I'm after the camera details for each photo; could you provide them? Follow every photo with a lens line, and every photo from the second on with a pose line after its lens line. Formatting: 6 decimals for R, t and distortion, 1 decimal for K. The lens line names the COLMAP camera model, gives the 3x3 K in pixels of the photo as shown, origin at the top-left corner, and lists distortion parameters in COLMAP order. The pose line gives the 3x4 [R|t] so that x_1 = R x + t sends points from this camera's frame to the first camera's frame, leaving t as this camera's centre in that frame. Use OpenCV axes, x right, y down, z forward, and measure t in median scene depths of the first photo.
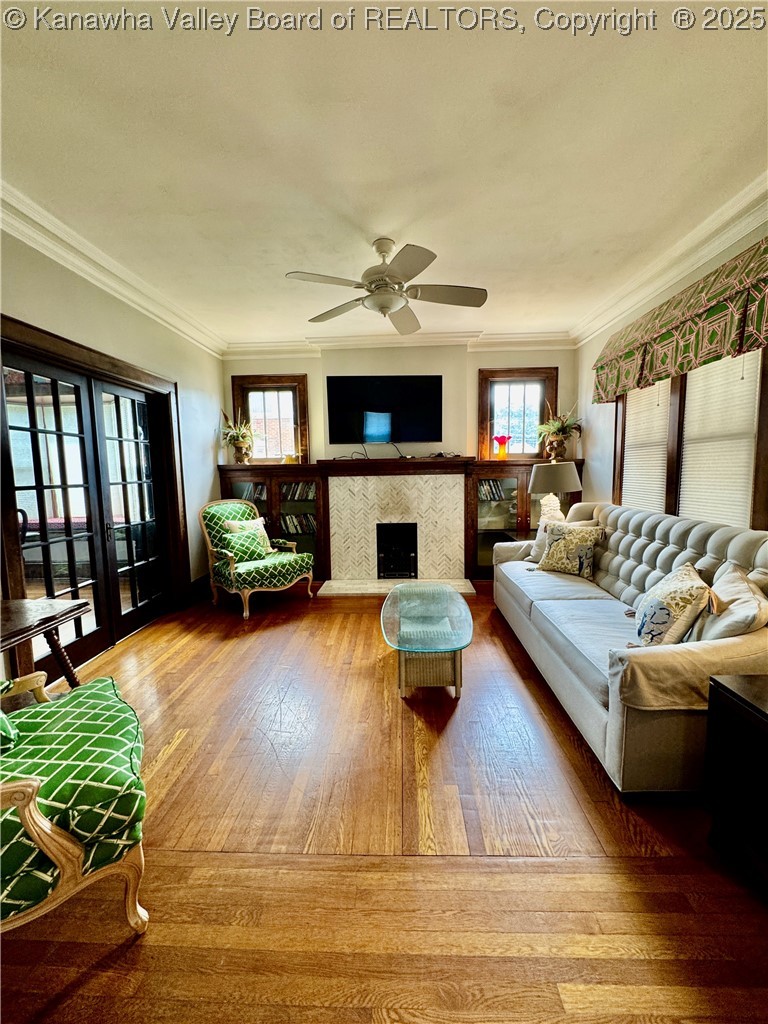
lens RADIAL K [[402.5, 0, 387.3], [0, 402.5, 511.6], [0, 0, 1]] dist [-0.003261, -0.000505]
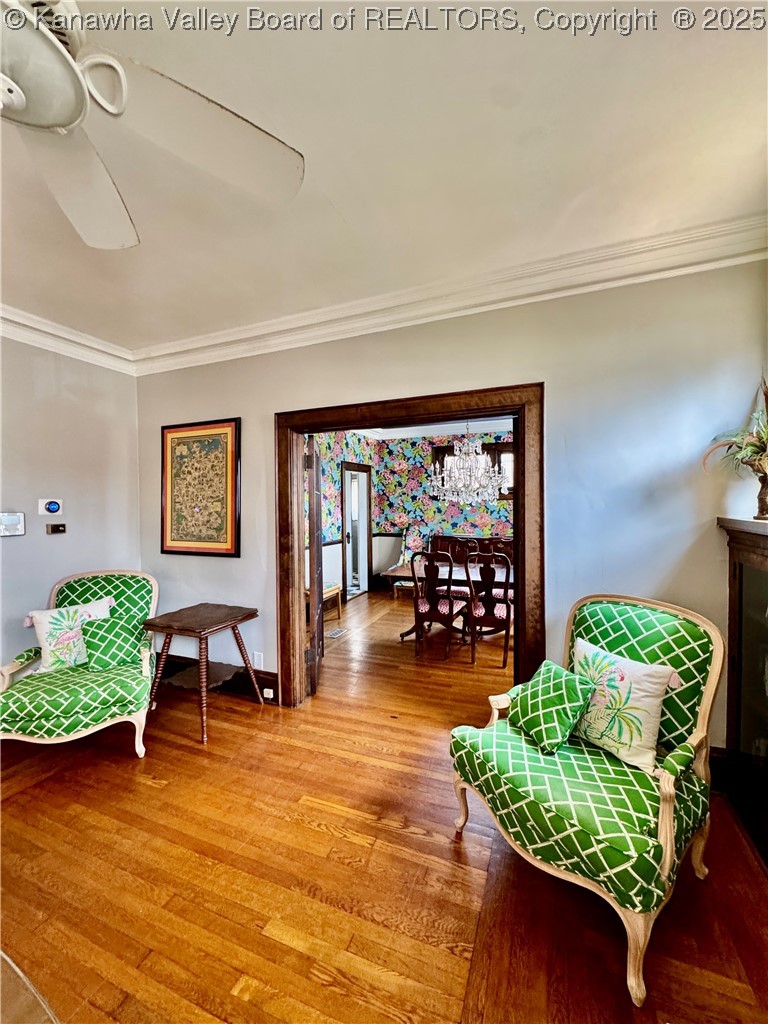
lens RADIAL K [[412.6, 0, 386.5], [0, 412.6, 513.7], [0, 0, 1]] dist [-0.003250, 0.000089]
pose [[-0.339759, 0.039988, -0.939662, 0.173701], [-0.083105, 0.993911, 0.072346, -0.177050], [0.936834, 0.102671, -0.334367, 1.174193]]
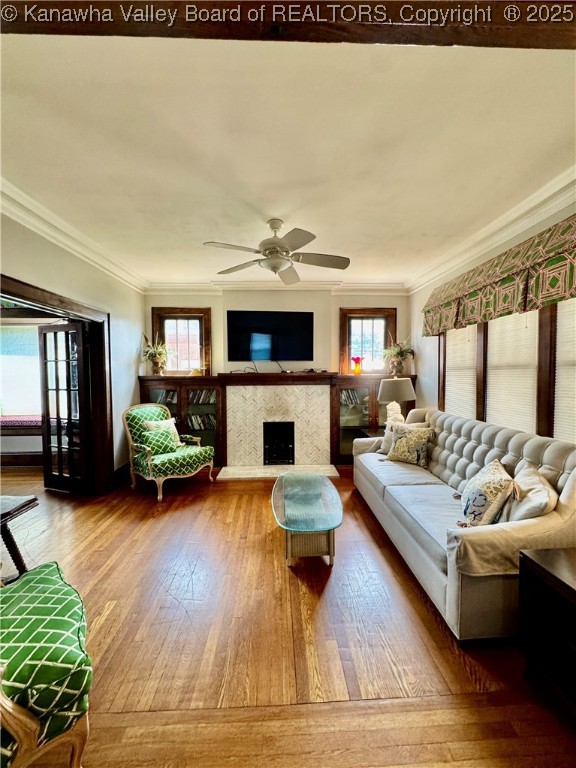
lens RADIAL K [[309.5, 0, 289.8], [0, 309.5, 385.3], [0, 0, 1]] dist [-0.003250, 0.000089]
pose [[0.996889, 0.009104, 0.078294, -0.030396], [-0.003926, 0.997810, -0.066029, -0.035122], [-0.078724, 0.065516, 0.994741, -0.013348]]
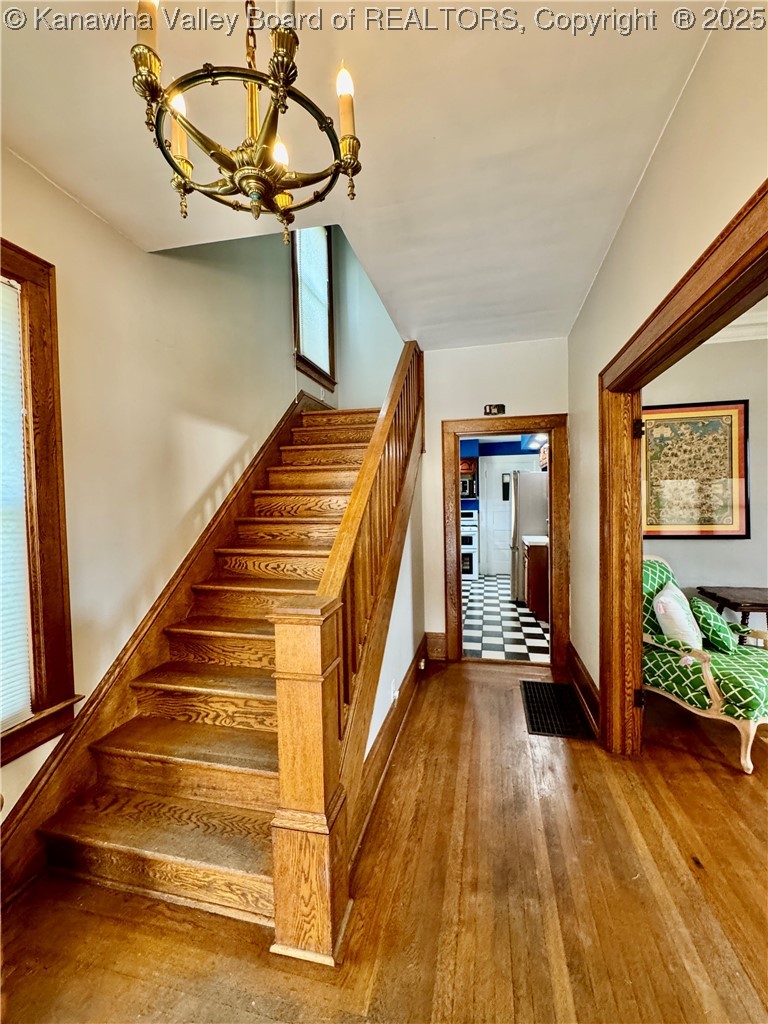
lens RADIAL K [[427.9, 0, 386.6], [0, 427.9, 513.6], [0, 0, 1]] dist [-0.002385, -0.000071]
pose [[-0.196713, 0.051106, -0.979128, 0.539202], [-0.077582, 0.994698, 0.067505, -0.037661], [0.977387, 0.089242, -0.191705, -0.110722]]
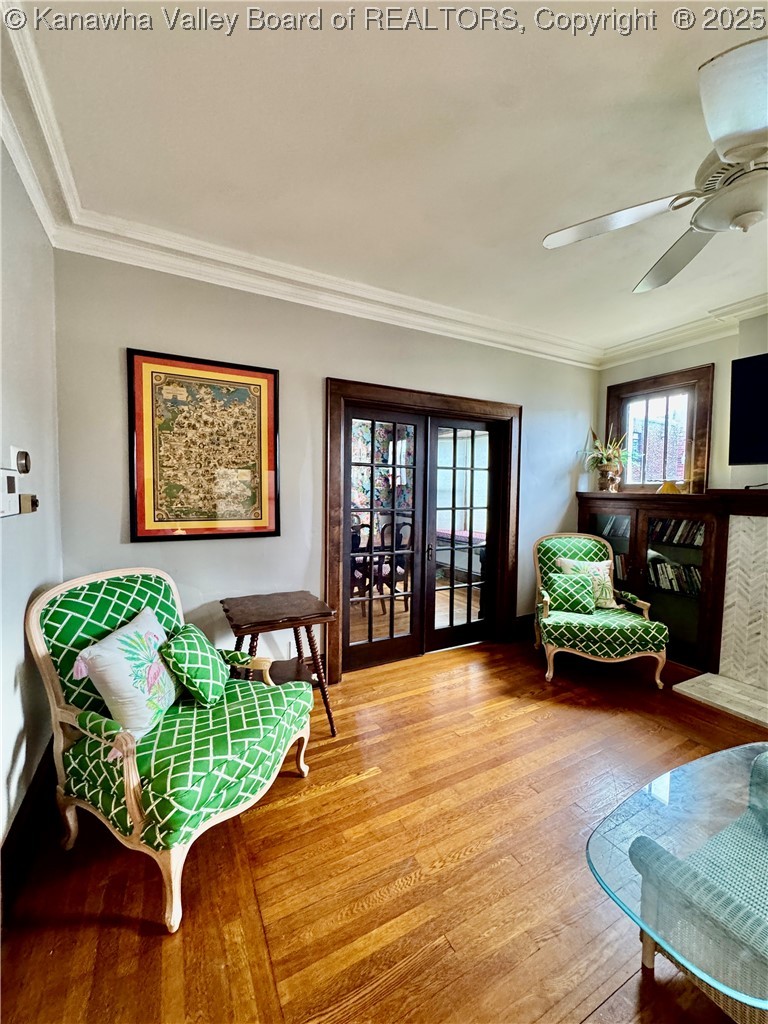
lens RADIAL K [[407.9, 0, 389.9], [0, 407.9, 514.8], [0, 0, 1]] dist [-0.004908, 0.000537]
pose [[0.511505, 0.075806, -0.855930, 0.198163], [-0.110973, 0.993587, 0.021680, -0.061001], [0.852084, 0.083895, 0.516637, 0.300481]]
